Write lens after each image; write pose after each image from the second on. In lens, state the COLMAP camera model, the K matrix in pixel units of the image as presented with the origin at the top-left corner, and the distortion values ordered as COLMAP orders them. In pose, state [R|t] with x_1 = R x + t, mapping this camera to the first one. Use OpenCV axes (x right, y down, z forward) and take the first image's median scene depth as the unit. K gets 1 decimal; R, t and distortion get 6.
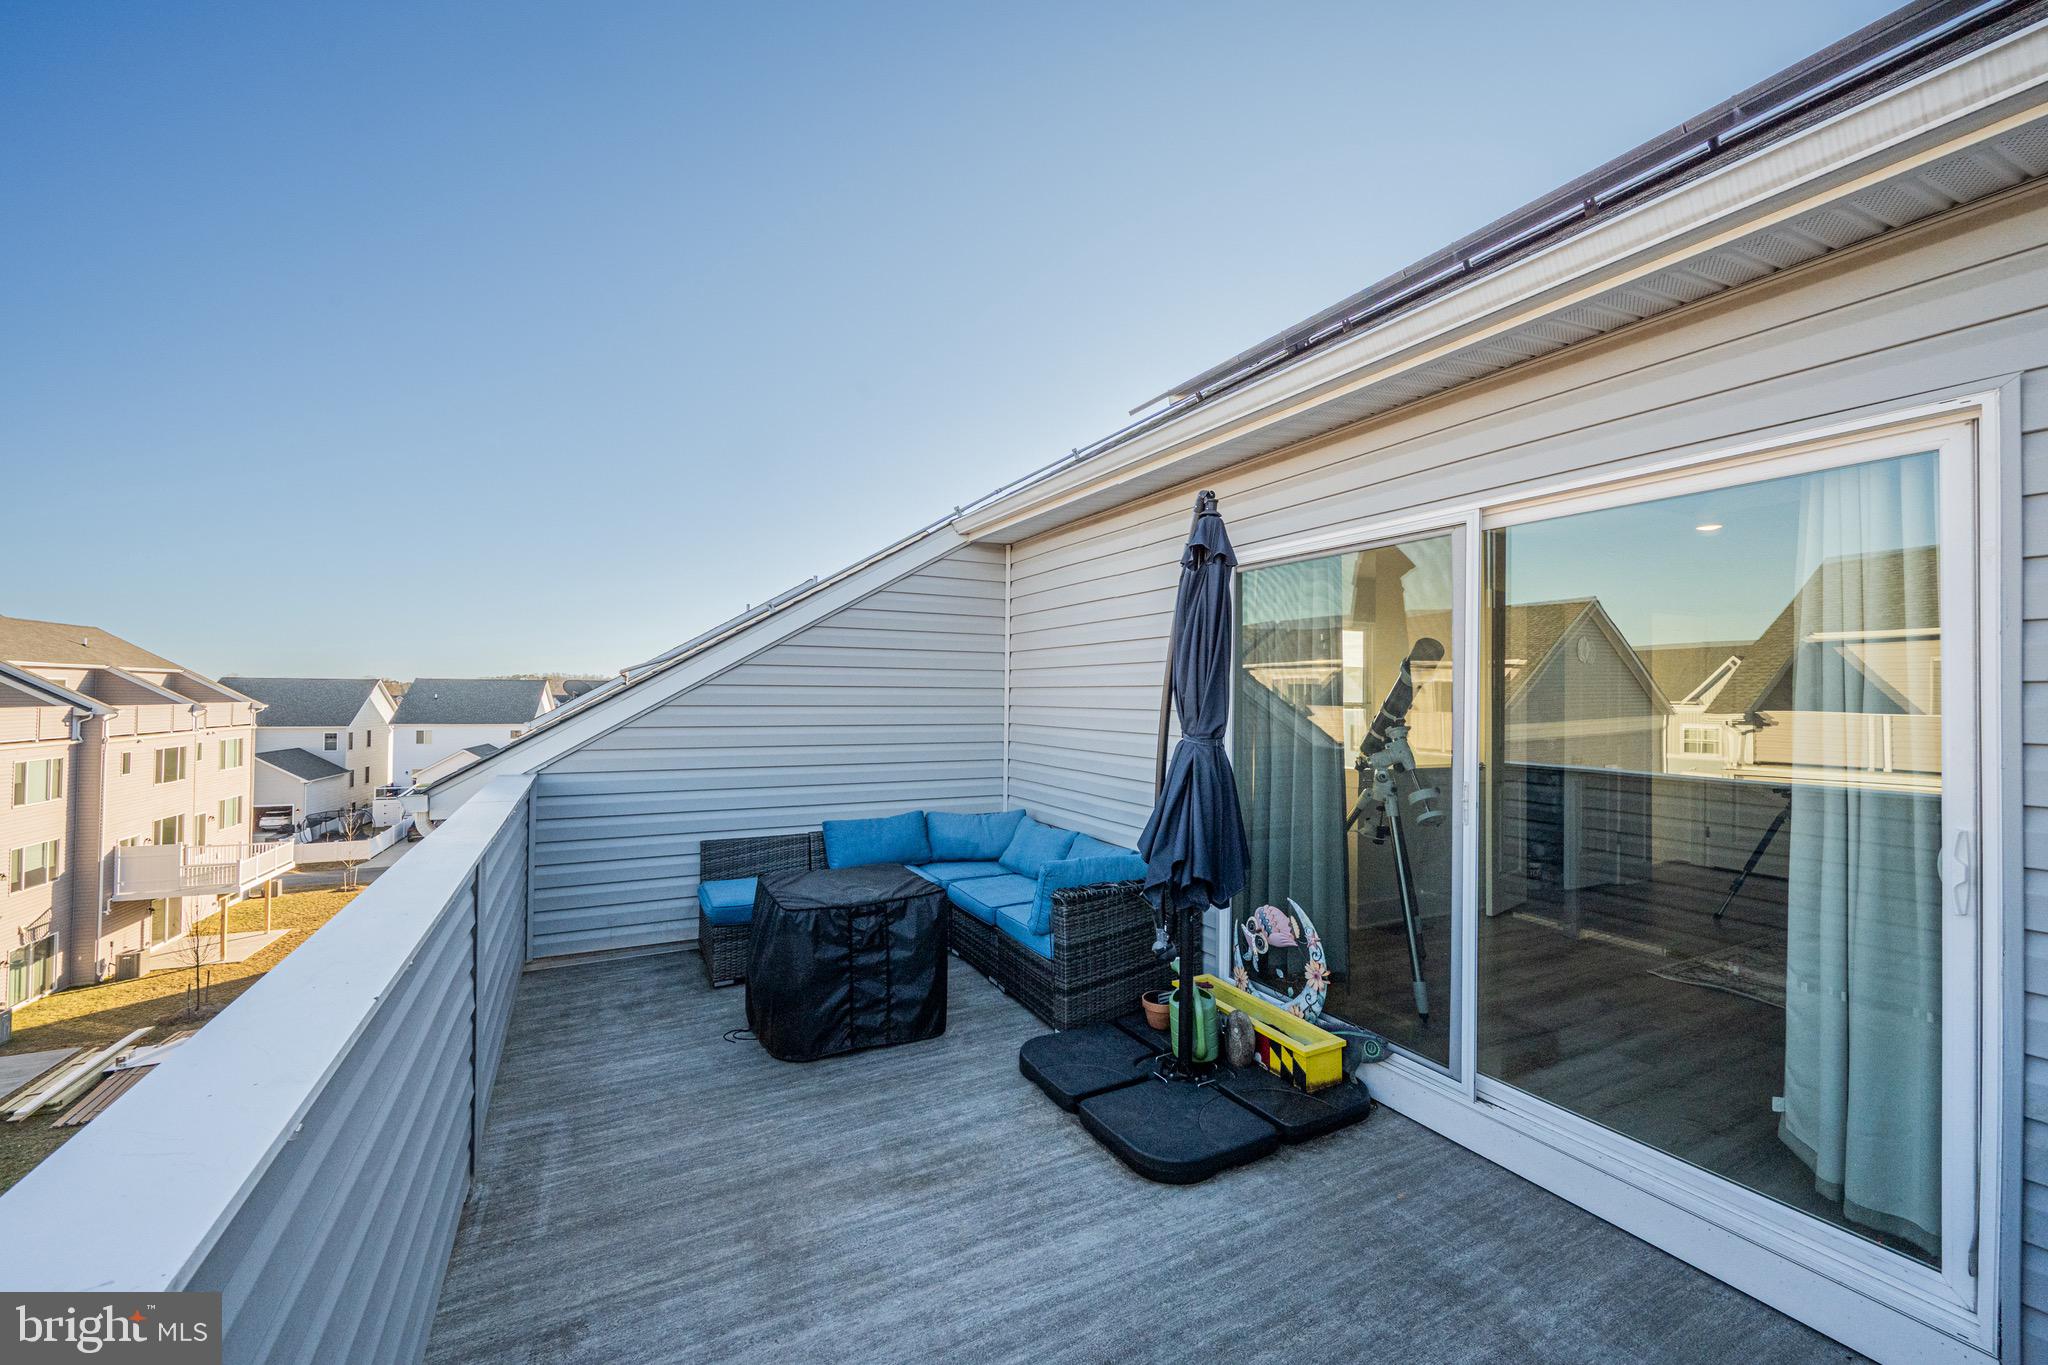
lens RADIAL K [[820.2, 0, 1022.4], [0, 820.2, 692.9], [0, 0, 1]] dist [0.000599, -0.000238]
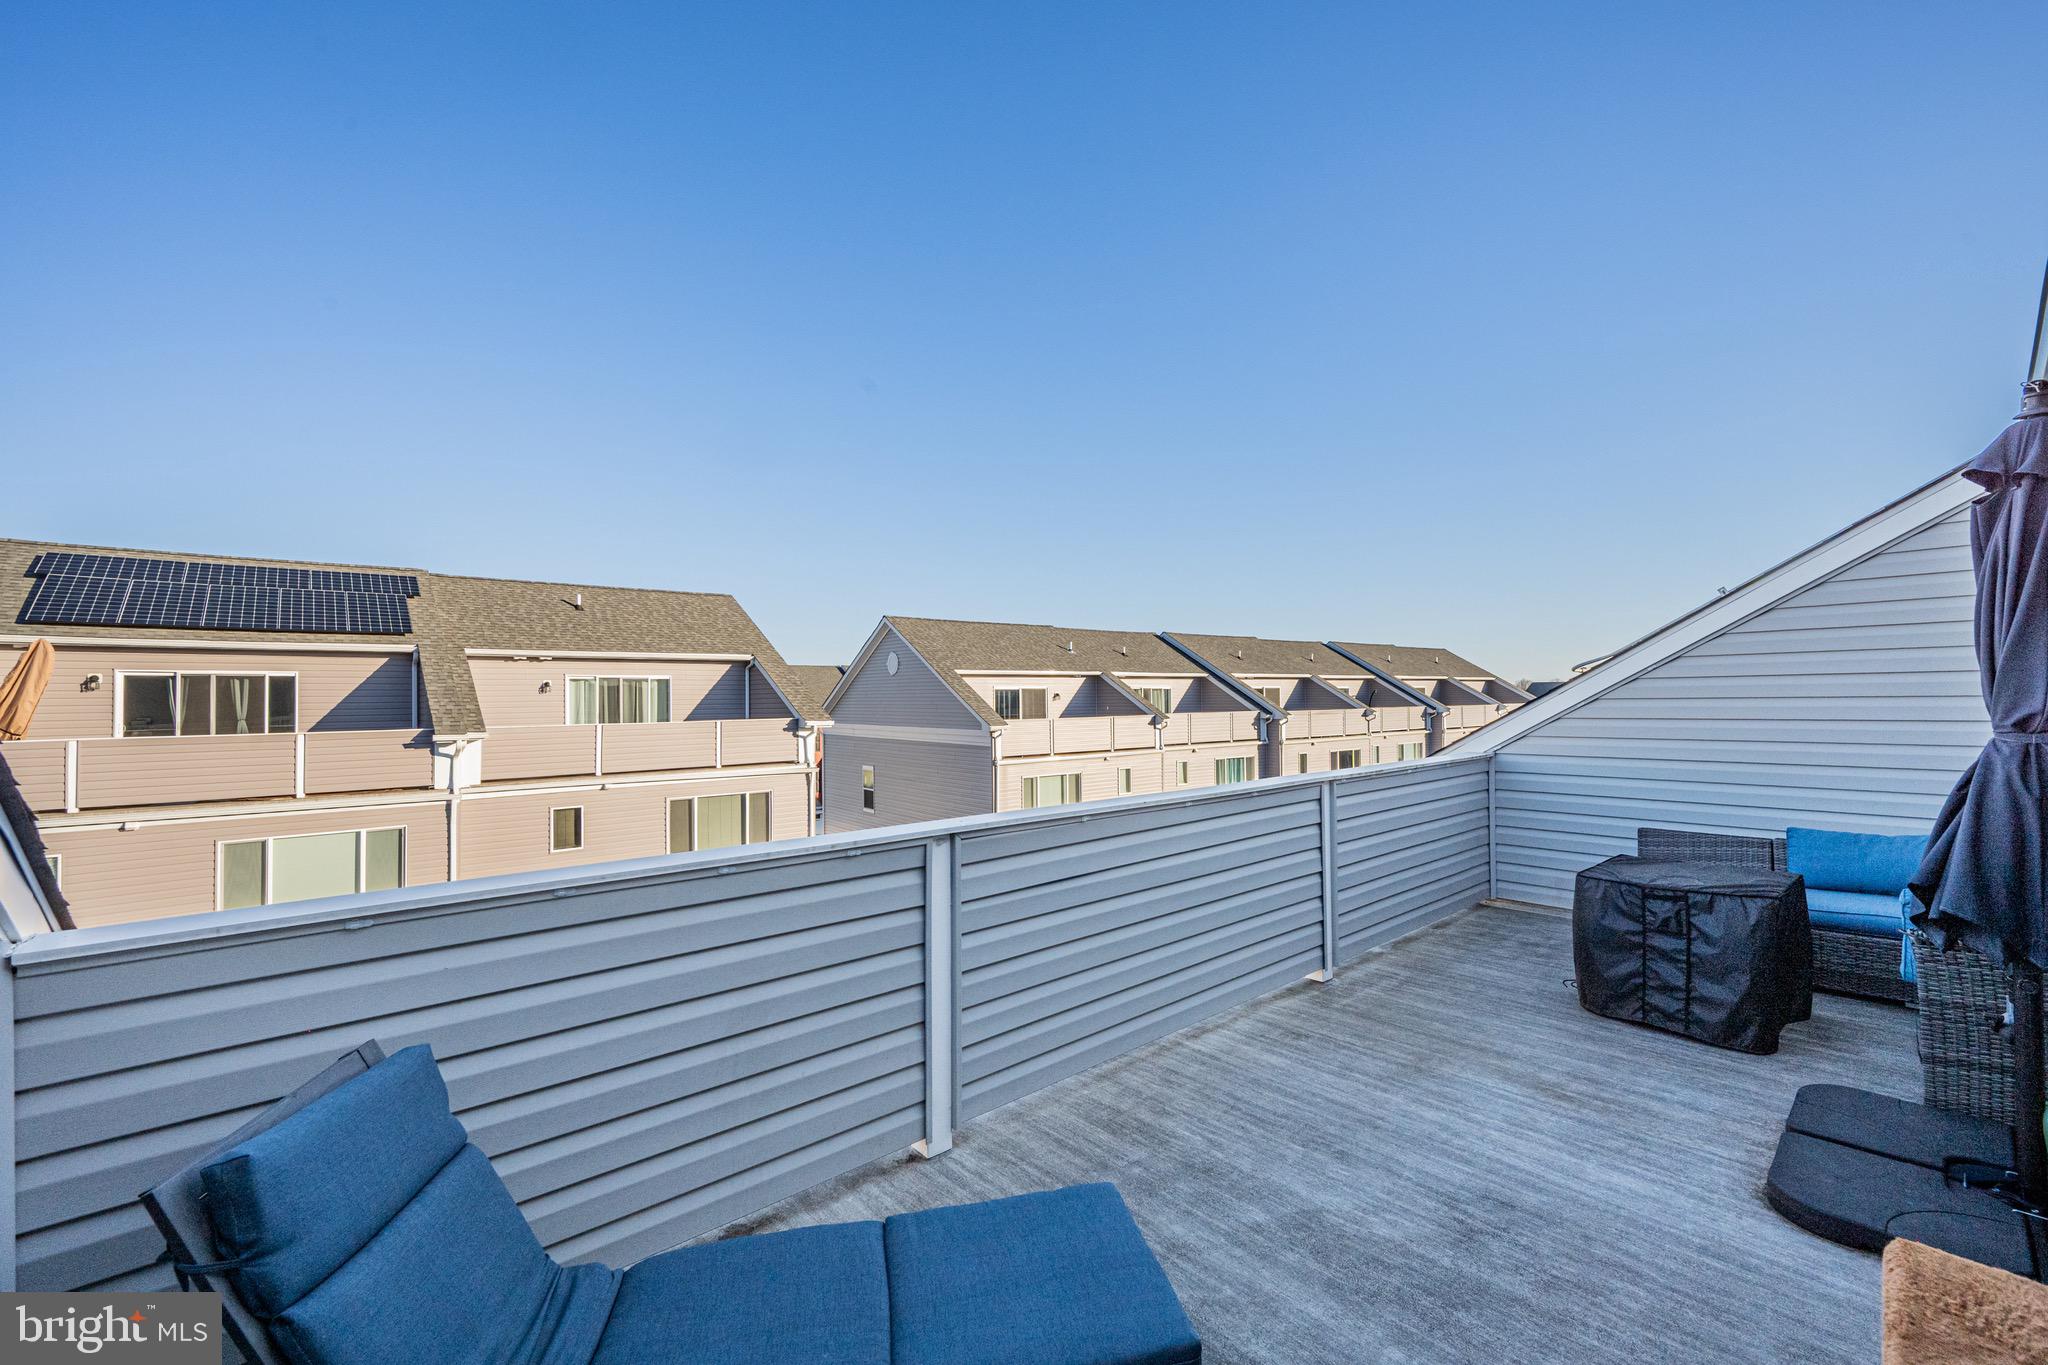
lens RADIAL K [[820.2, 0, 1022.4], [0, 820.2, 692.9], [0, 0, 1]] dist [0.000599, -0.000238]
pose [[0.227695, -0.019400, -0.973539, 0.639873], [0.019140, 0.999698, -0.015445, 0.012614], [0.973544, -0.015116, 0.227997, -0.012043]]
